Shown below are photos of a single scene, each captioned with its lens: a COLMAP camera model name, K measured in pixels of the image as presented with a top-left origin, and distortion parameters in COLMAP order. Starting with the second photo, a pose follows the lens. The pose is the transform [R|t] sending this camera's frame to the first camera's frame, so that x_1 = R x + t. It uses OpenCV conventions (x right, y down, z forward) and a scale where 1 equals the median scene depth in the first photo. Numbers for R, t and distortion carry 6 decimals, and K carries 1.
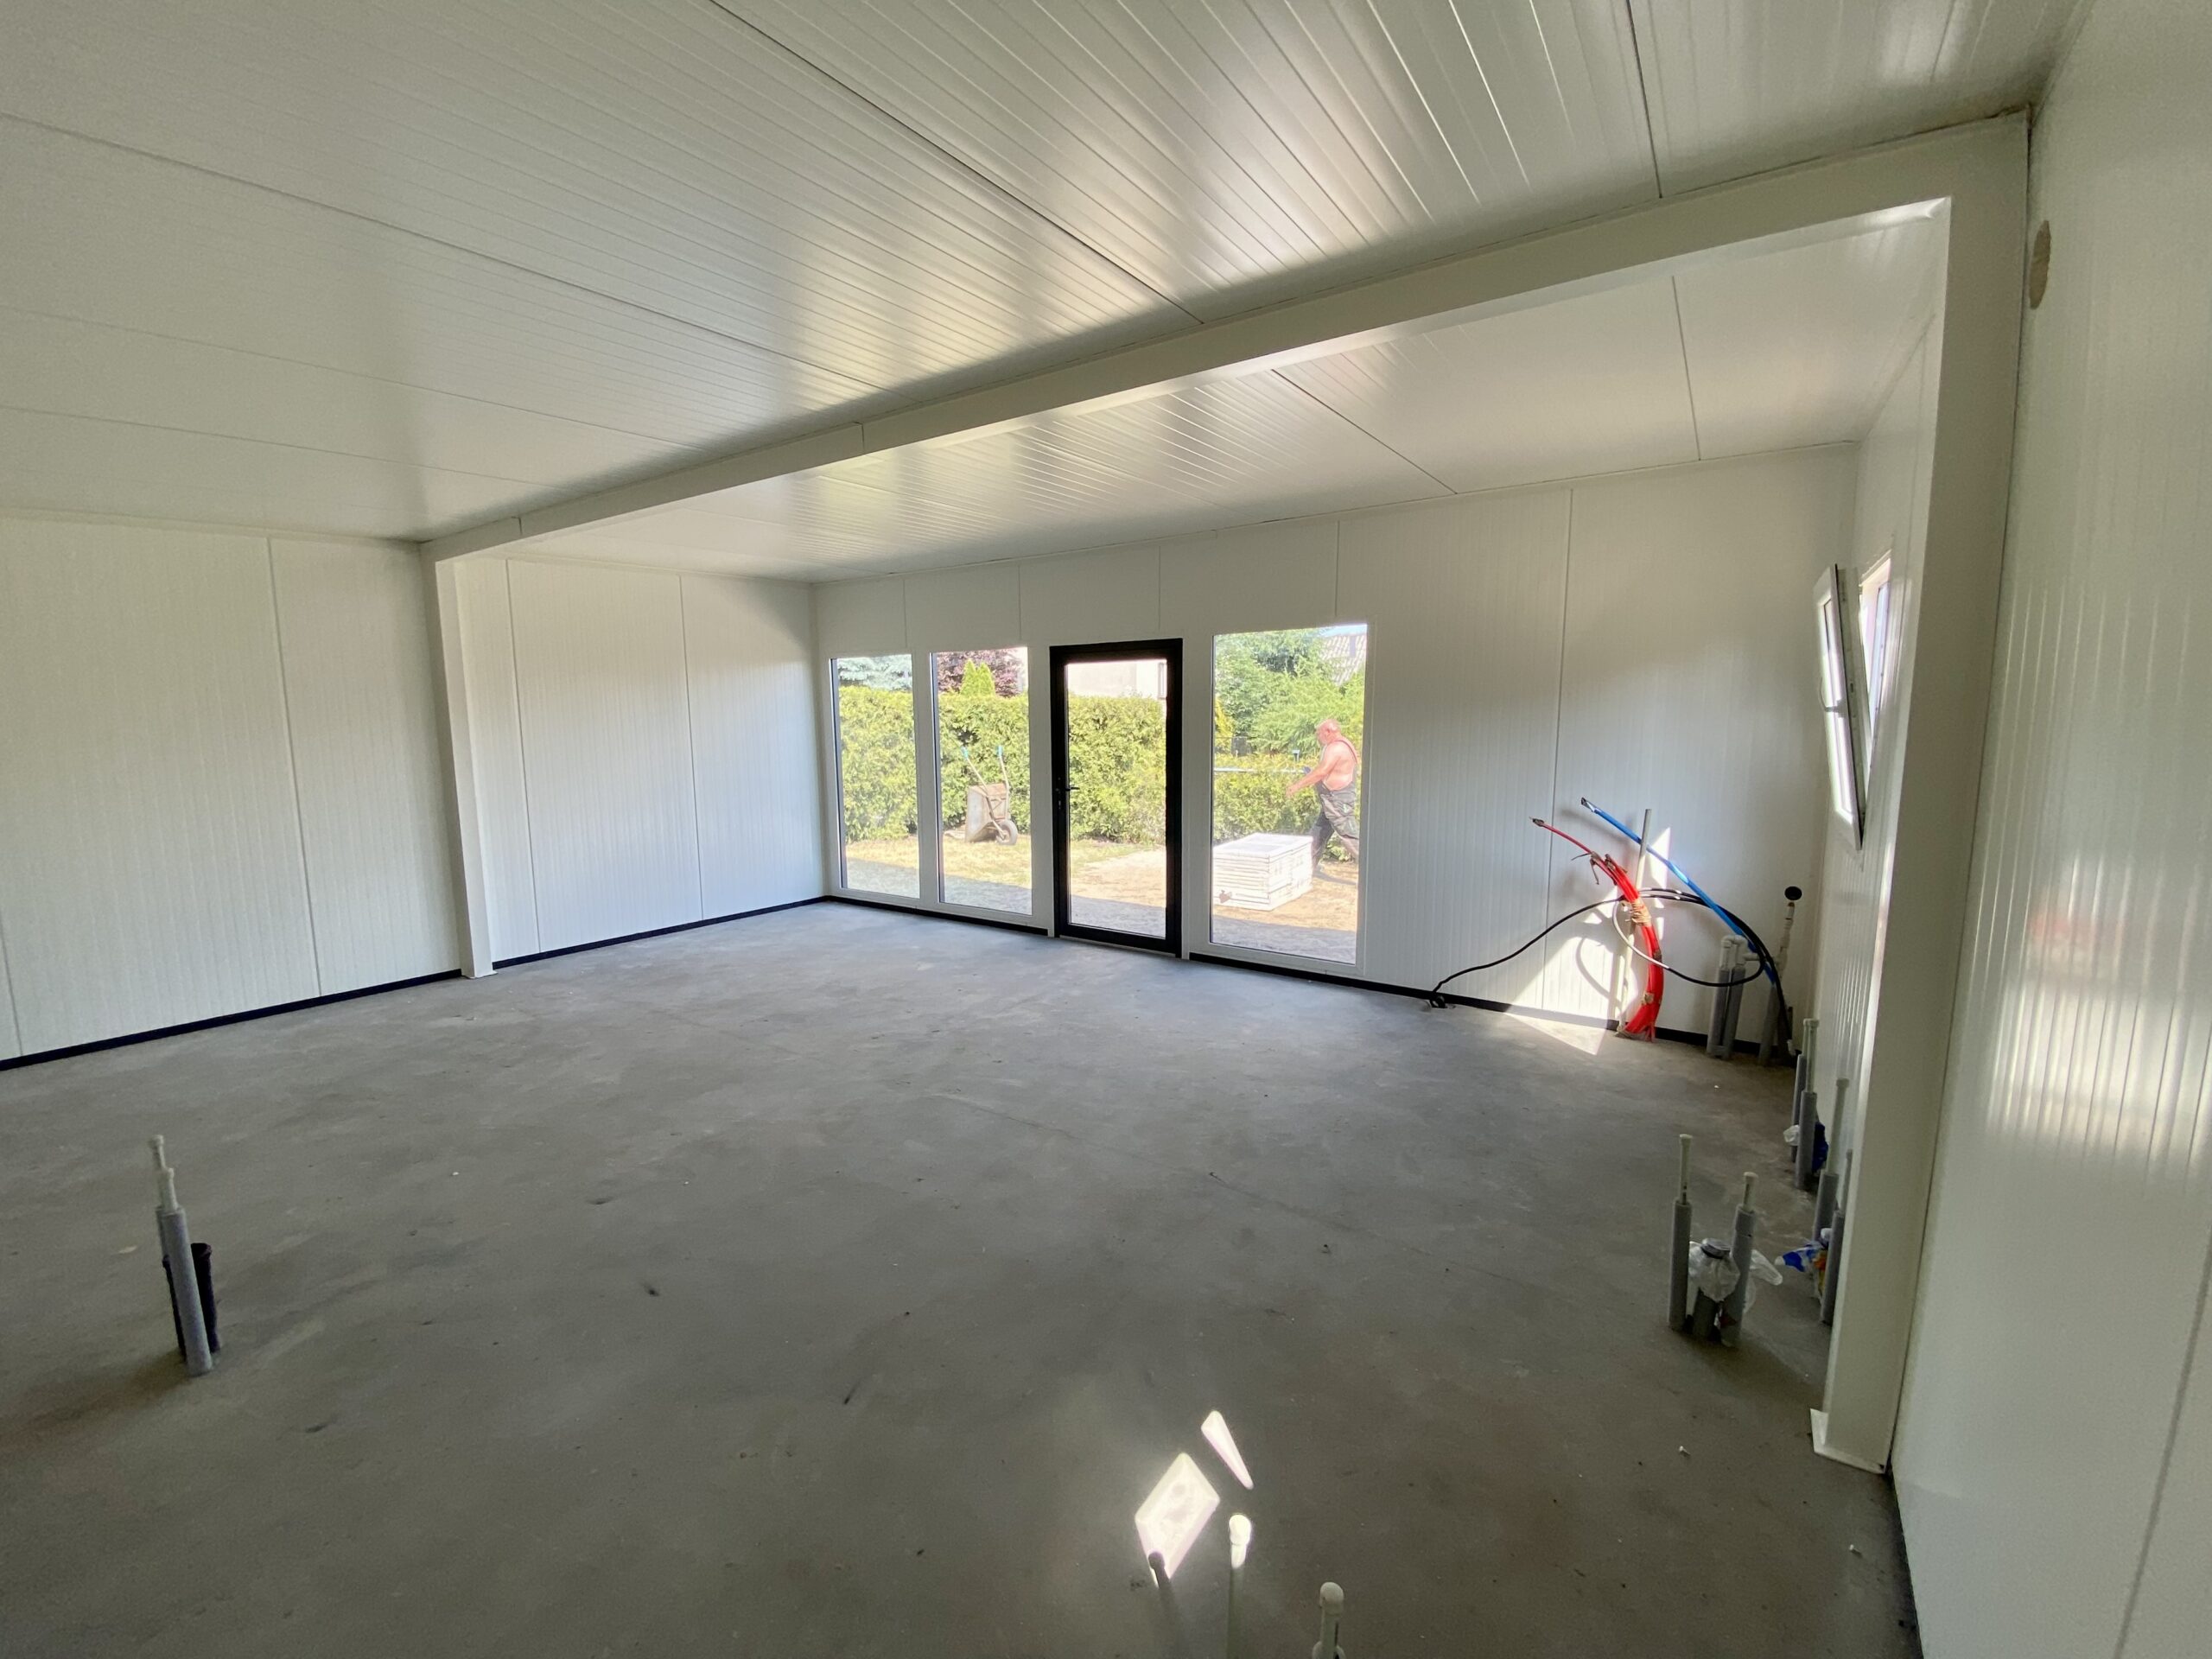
lens RADIAL K [[886.8, 0, 1106.0], [0, 886.8, 829.5], [0, 0, 1]] dist [0.032881, -0.000122]
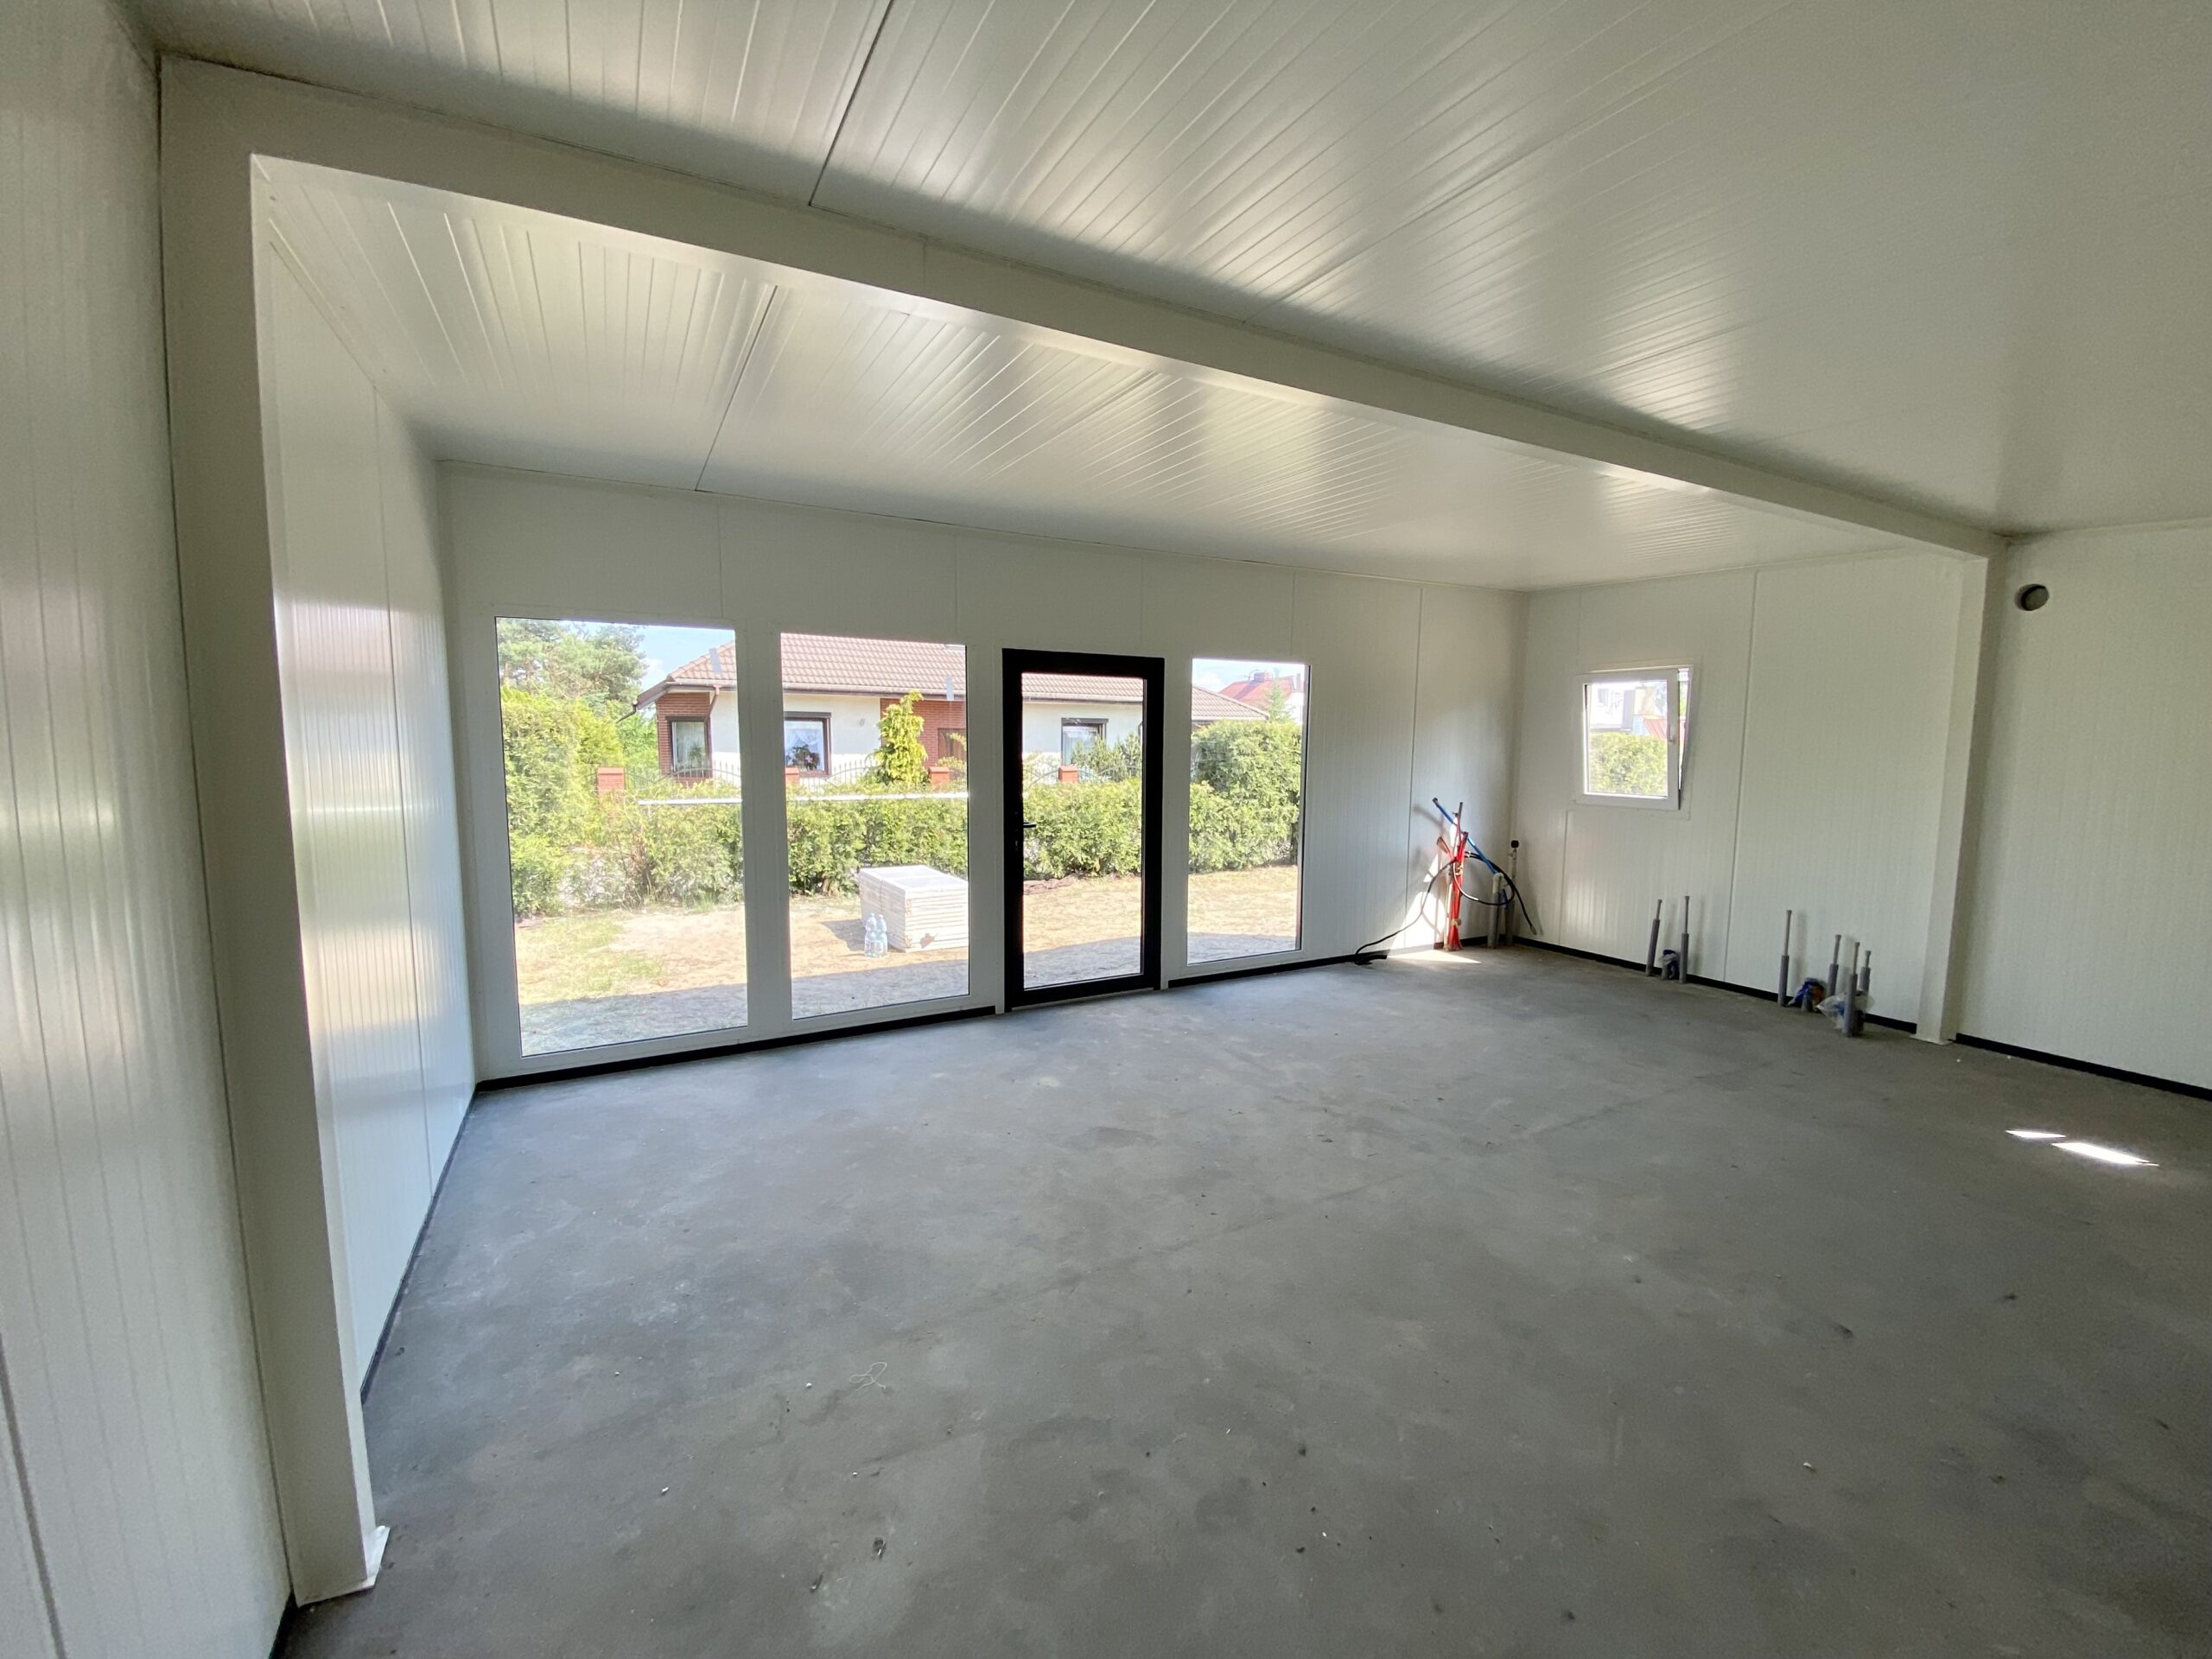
lens RADIAL K [[886.8, 0, 1106.0], [0, 886.8, 829.5], [0, 0, 1]] dist [0.032881, -0.000122]
pose [[0.469441, -0.079401, 0.879387, -0.907006], [0.099040, 0.994399, 0.036915, -0.080629], [-0.877392, 0.069765, 0.474675, 0.681239]]
